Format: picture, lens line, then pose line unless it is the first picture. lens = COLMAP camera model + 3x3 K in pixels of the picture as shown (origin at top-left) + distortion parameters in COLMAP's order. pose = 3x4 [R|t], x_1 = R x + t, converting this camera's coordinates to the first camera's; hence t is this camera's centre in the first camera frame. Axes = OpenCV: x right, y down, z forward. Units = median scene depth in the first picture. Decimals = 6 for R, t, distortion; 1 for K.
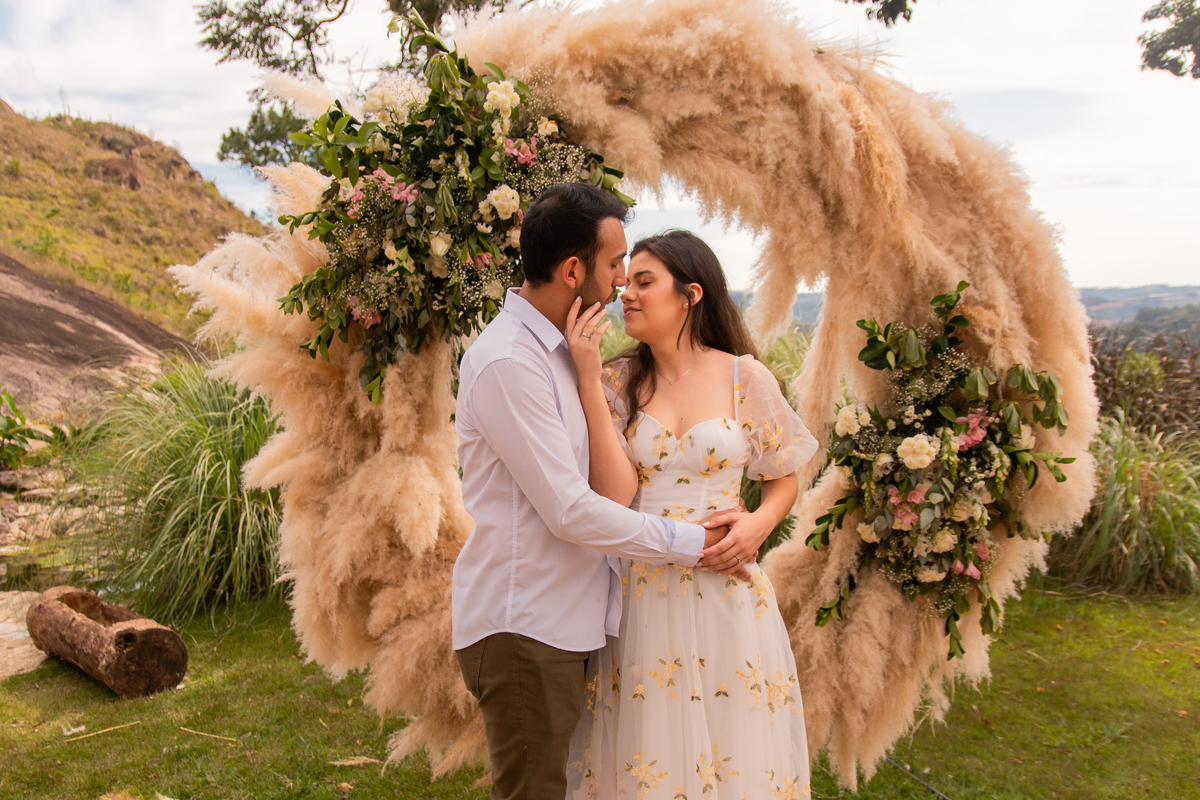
lens RADIAL K [[877.0, 0, 591.5], [0, 877.0, 396.7], [0, 0, 1]] dist [-0.001027, 0.010036]
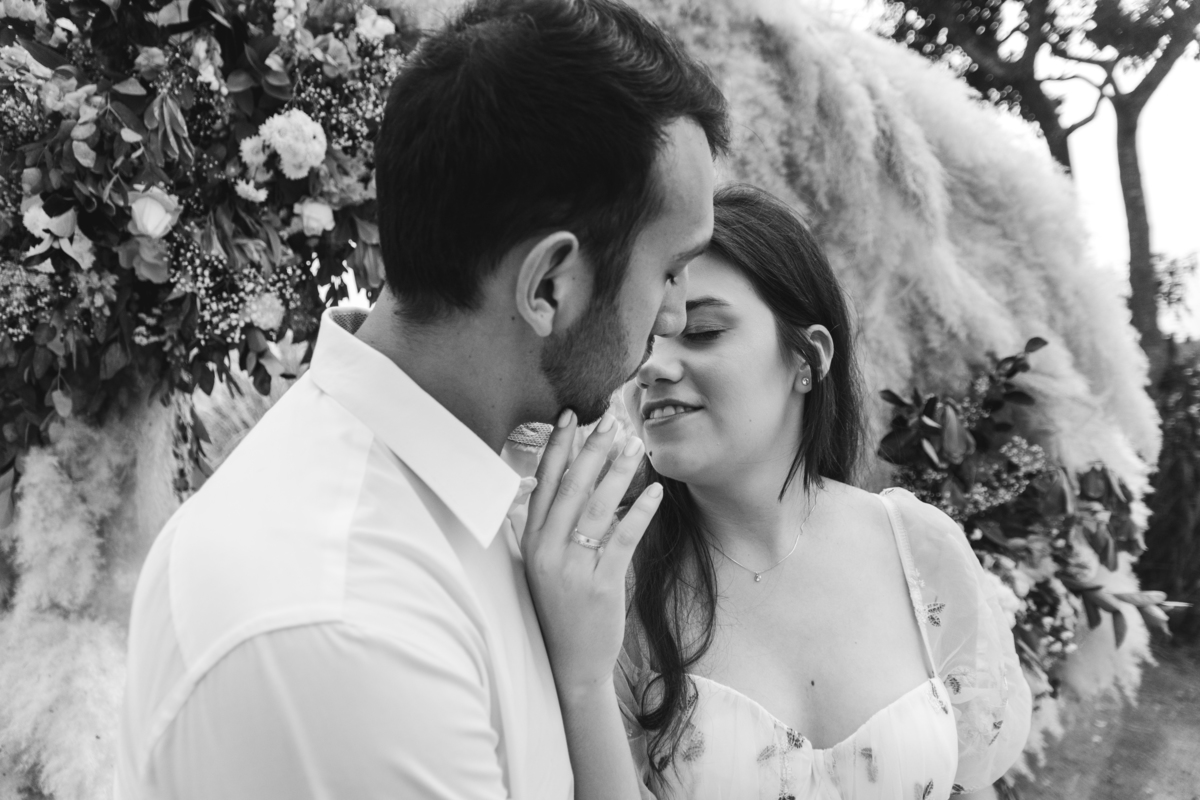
lens RADIAL K [[800.6, 0, 597.5], [0, 800.6, 400.3], [0, 0, 1]] dist [0.006057, -0.011378]
pose [[0.943991, 0.018560, 0.329448, -0.082334], [-0.013062, 0.999736, -0.018893, -0.062726], [-0.329712, 0.013531, 0.943985, 0.486292]]
